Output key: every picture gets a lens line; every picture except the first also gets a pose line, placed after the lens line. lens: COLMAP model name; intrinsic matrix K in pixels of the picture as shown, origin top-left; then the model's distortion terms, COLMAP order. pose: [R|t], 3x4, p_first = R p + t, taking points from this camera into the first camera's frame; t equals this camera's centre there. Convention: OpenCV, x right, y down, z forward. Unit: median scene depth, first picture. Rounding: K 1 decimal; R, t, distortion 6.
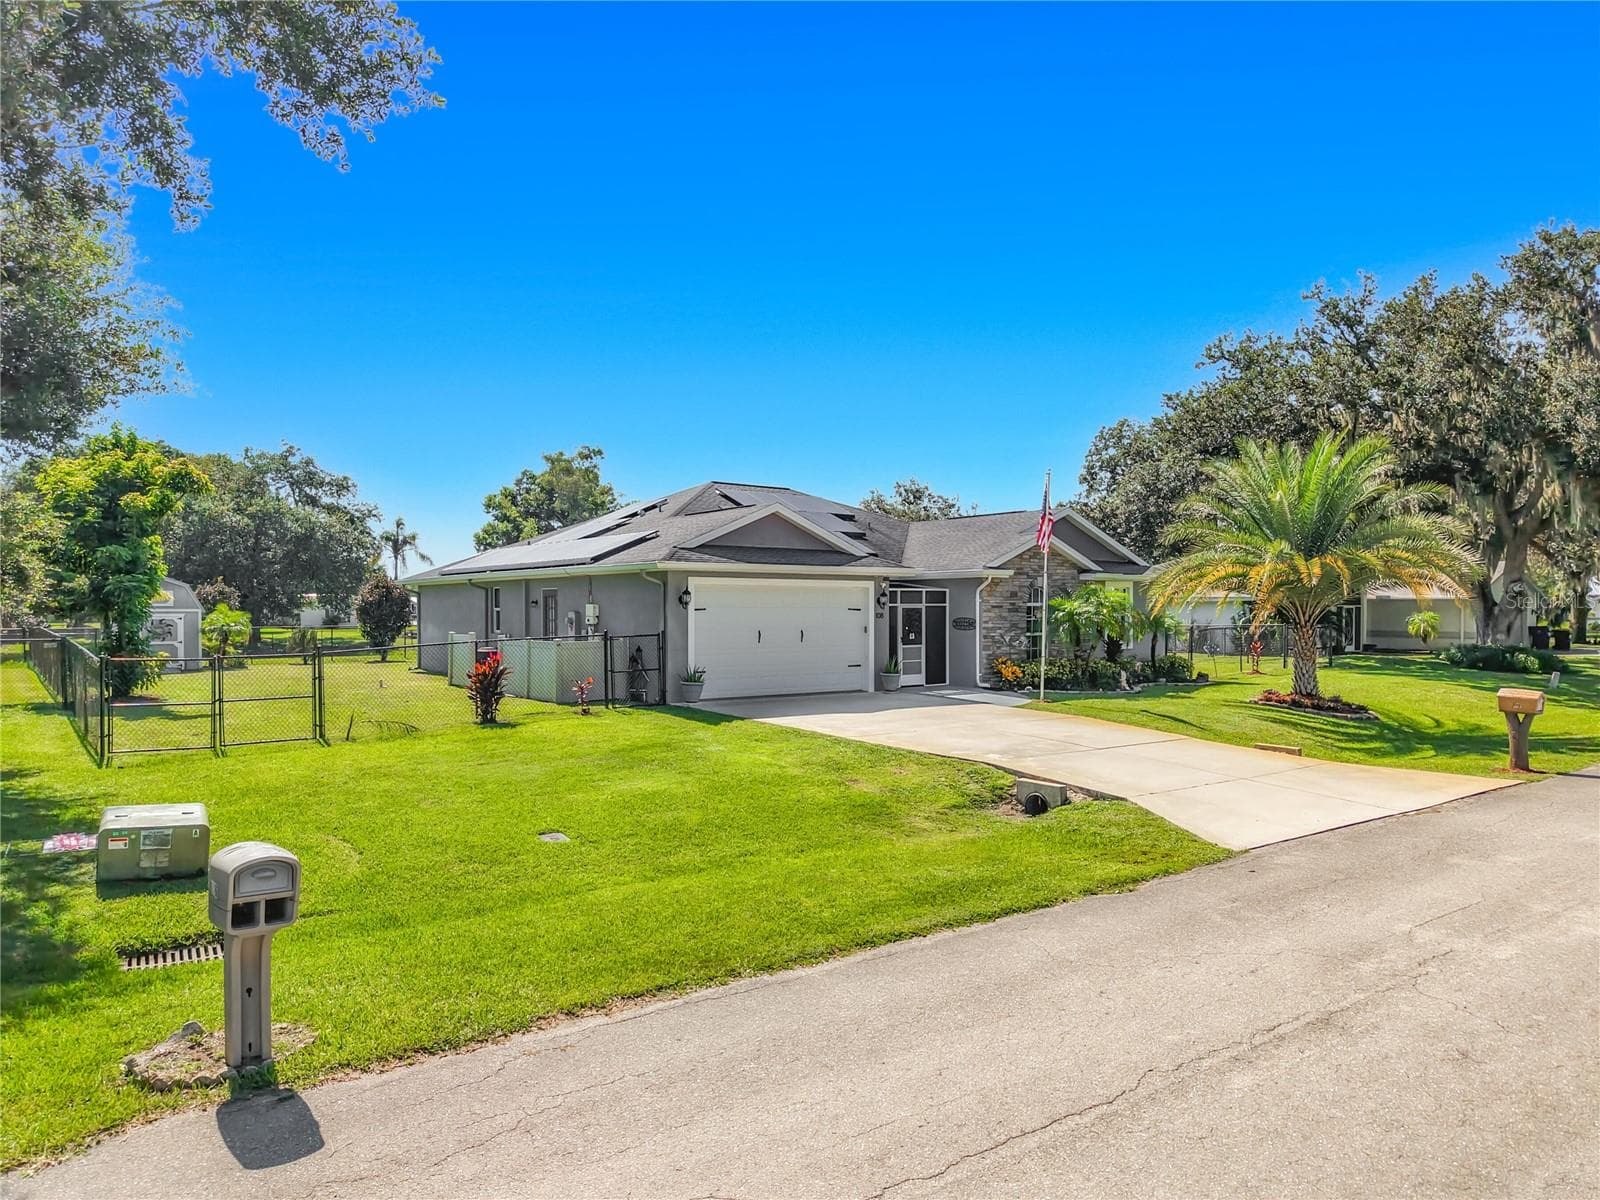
lens RADIAL K [[1090.9, 0, 799.7], [0, 1090.9, 618.9], [0, 0, 1]] dist [0.029864, -0.064294]
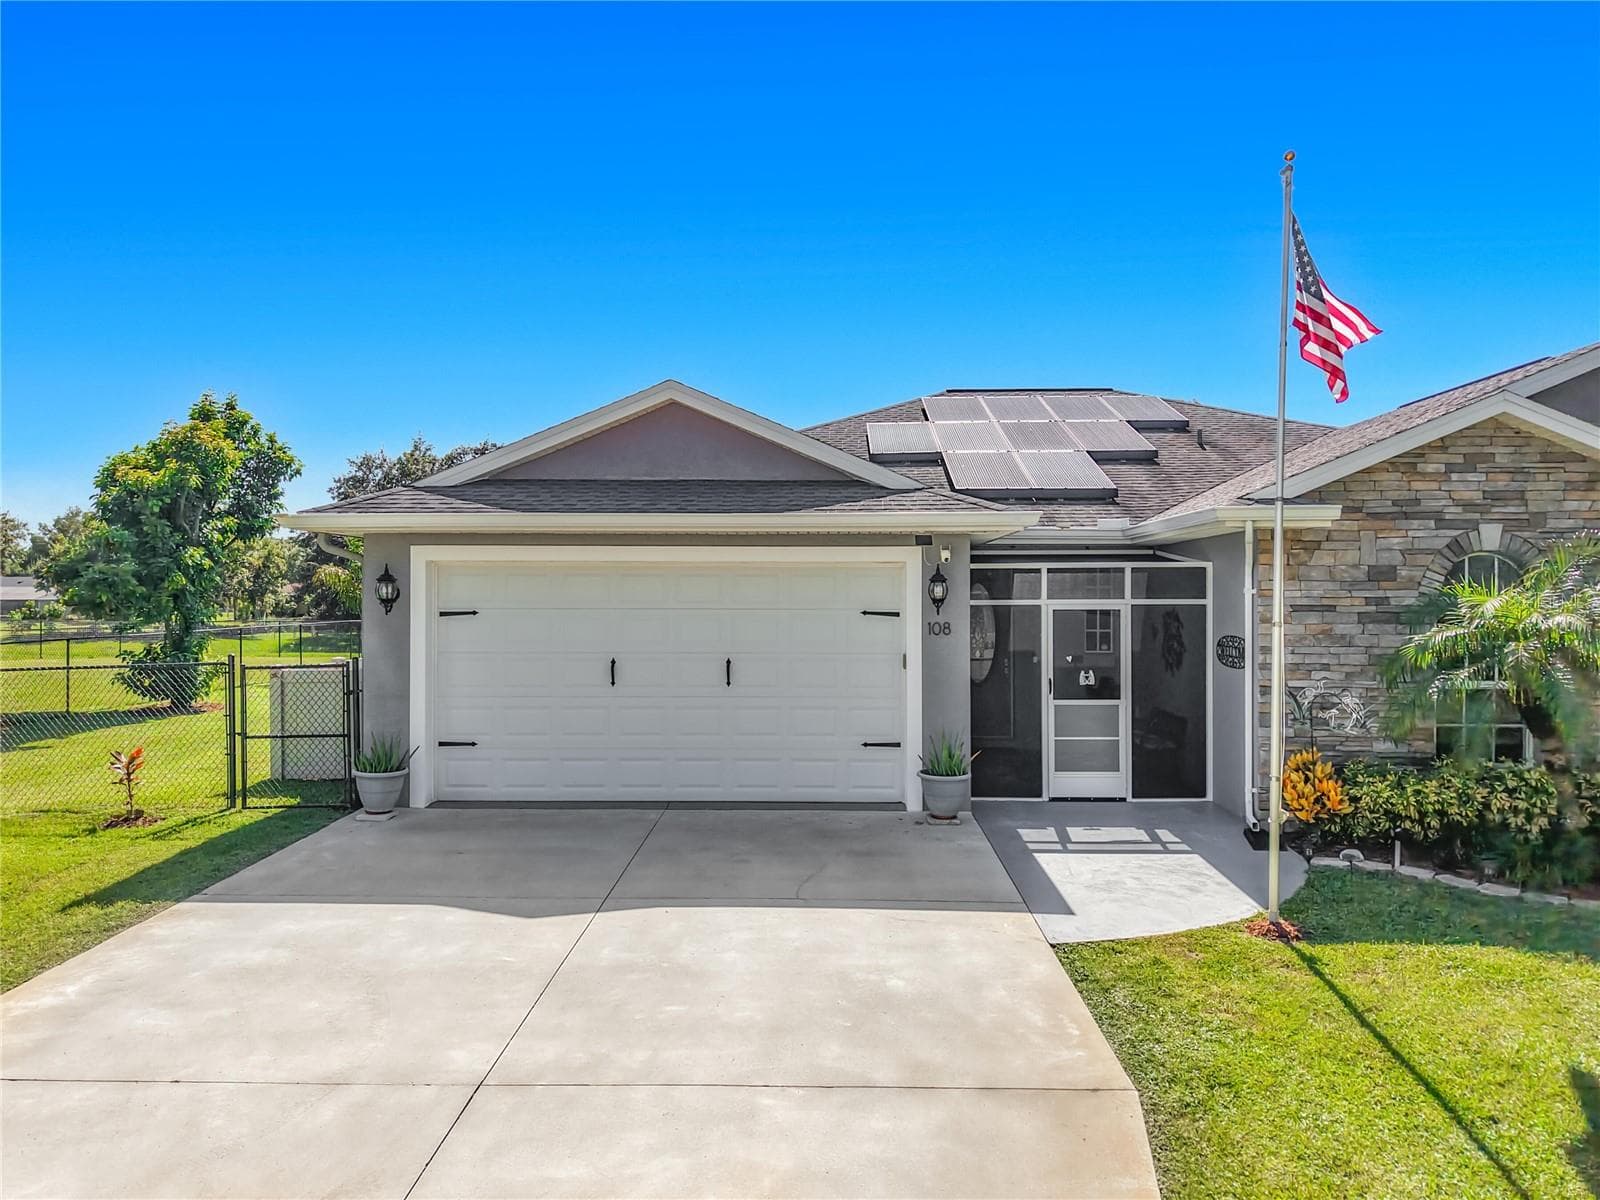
lens RADIAL K [[1103.0, 0, 781.1], [0, 1103.0, 612.0], [0, 0, 1]] dist [0.005950, -0.002318]
pose [[0.779642, 0.007809, -0.626176, 0.265849], [-0.005854, 0.999969, 0.005181, -0.010440], [0.626198, -0.000374, 0.779664, 0.584084]]
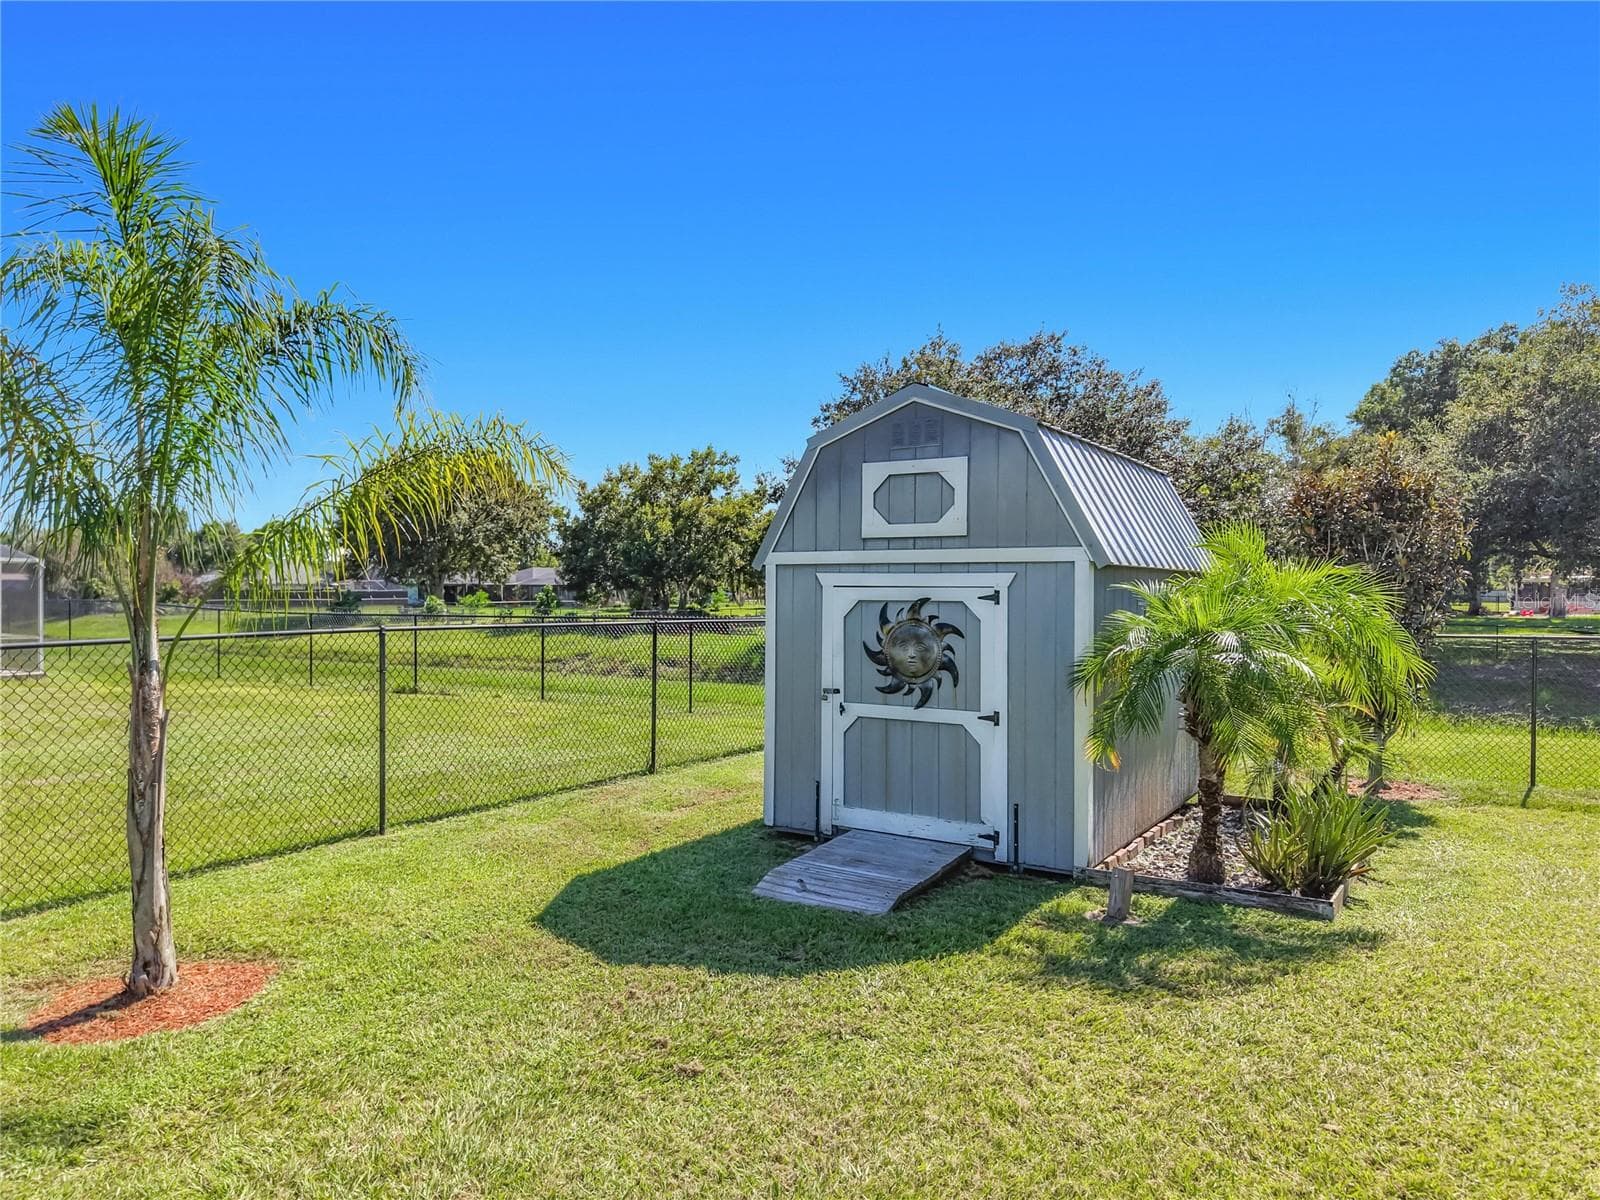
lens RADIAL K [[1079.1, 0, 803.3], [0, 1079.1, 593.1], [0, 0, 1]] dist [0.096123, -0.106819]
pose [[0.386134, 0.004105, -0.922434, -0.549882], [-0.008110, 0.999967, 0.001055, -0.002470], [0.922407, 0.007074, 0.386154, 1.228871]]
